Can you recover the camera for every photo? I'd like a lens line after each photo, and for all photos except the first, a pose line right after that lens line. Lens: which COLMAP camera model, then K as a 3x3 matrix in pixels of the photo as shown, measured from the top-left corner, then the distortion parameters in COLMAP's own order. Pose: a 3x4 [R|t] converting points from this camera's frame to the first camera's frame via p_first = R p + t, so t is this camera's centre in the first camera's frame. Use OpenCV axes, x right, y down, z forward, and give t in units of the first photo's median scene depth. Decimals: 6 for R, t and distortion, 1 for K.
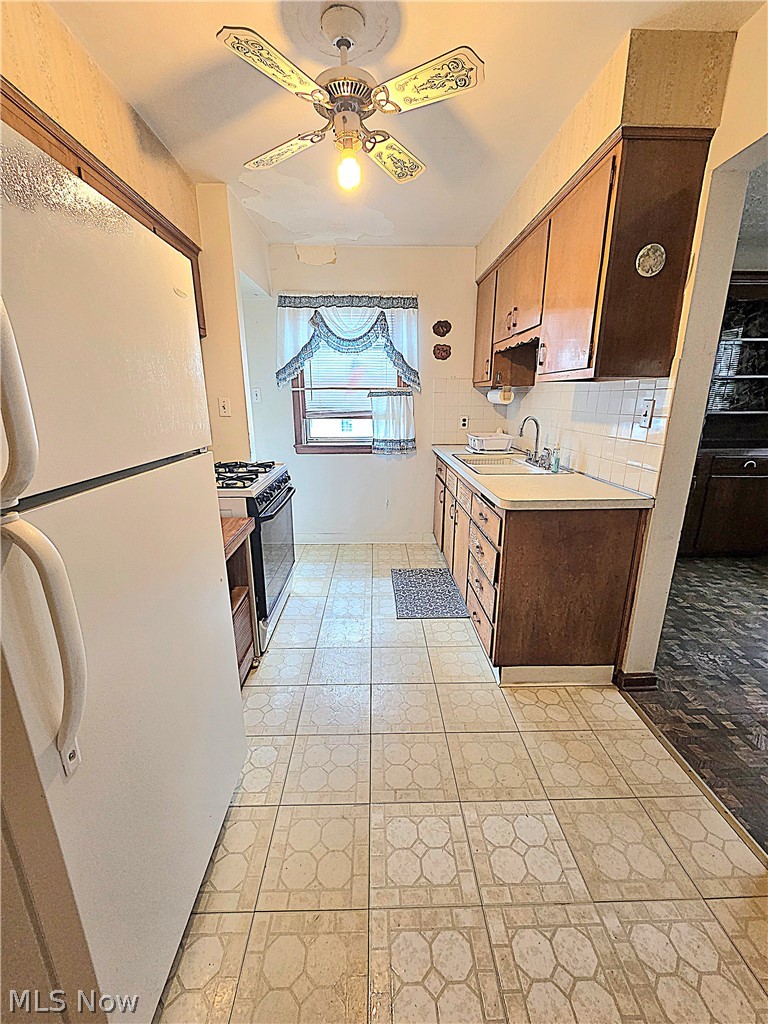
lens RADIAL K [[418.0, 0, 383.1], [0, 418.0, 514.1], [0, 0, 1]] dist [-0.000064, 0.000111]
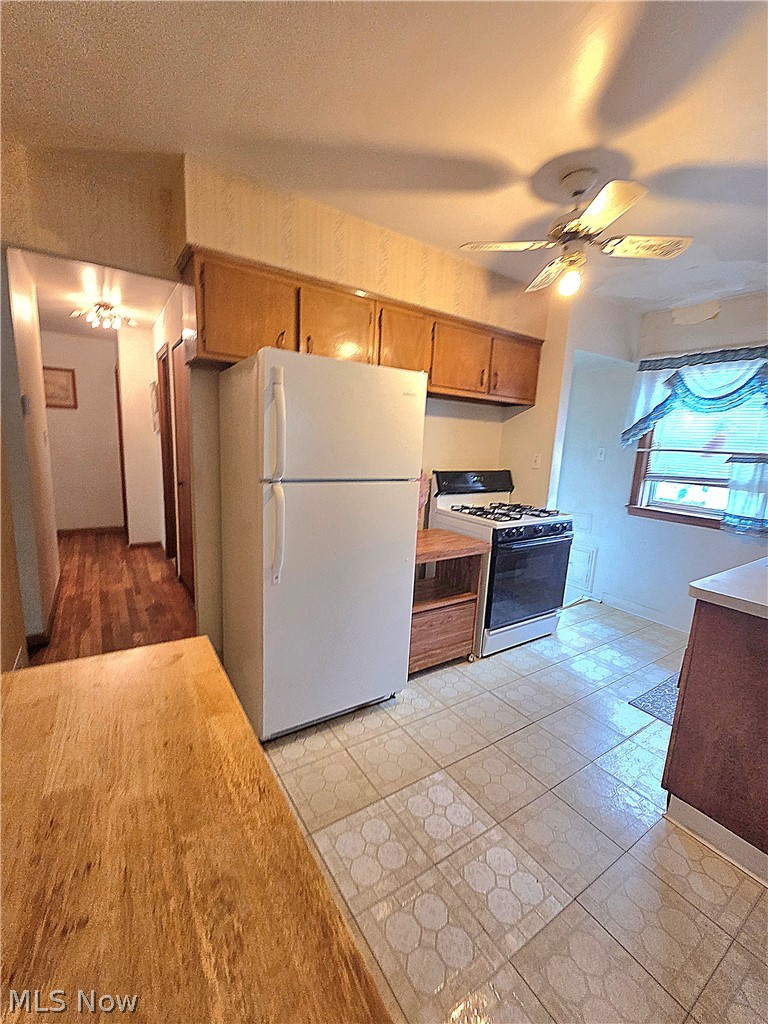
lens RADIAL K [[422.7, 0, 381.7], [0, 422.7, 520.6], [0, 0, 1]] dist [0.006416, -0.000414]
pose [[0.530261, 0.184415, -0.827535, 0.399857], [-0.276579, 0.960287, 0.036774, -0.010510], [0.801453, 0.209379, 0.560209, -0.009636]]
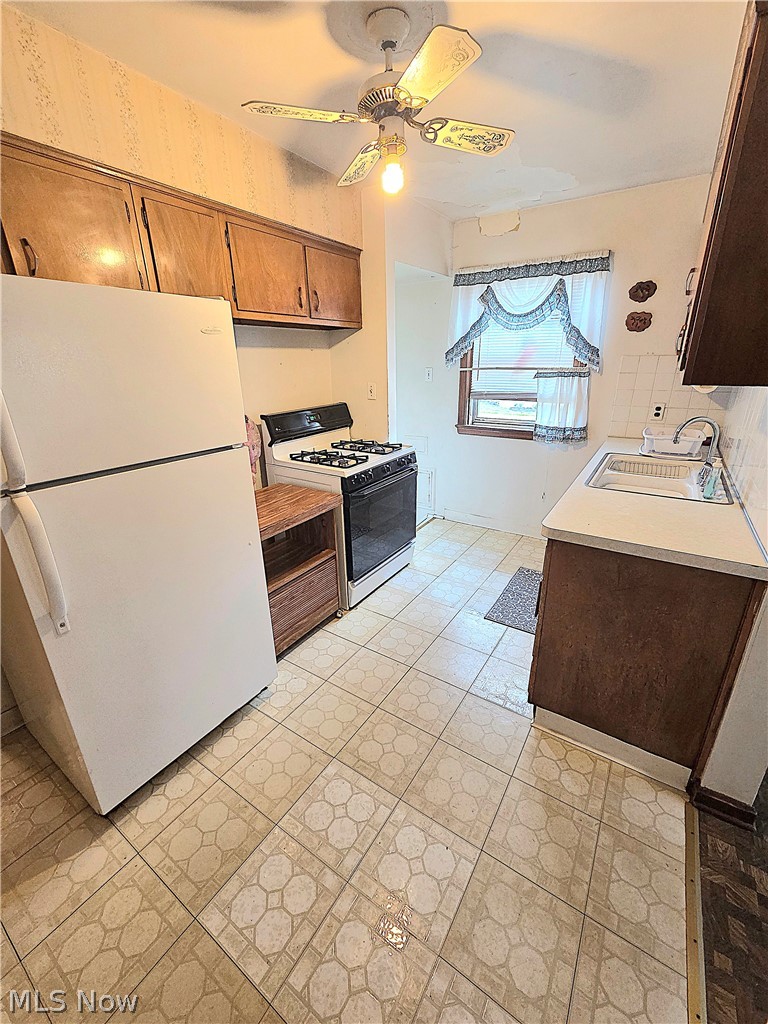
lens RADIAL K [[418.0, 0, 383.1], [0, 418.0, 514.1], [0, 0, 1]] dist [-0.000064, 0.000111]
pose [[0.821562, 0.188692, -0.537988, 0.294376], [-0.140734, 0.981561, 0.129354, -0.074560], [0.552476, -0.030559, 0.832968, 0.061736]]
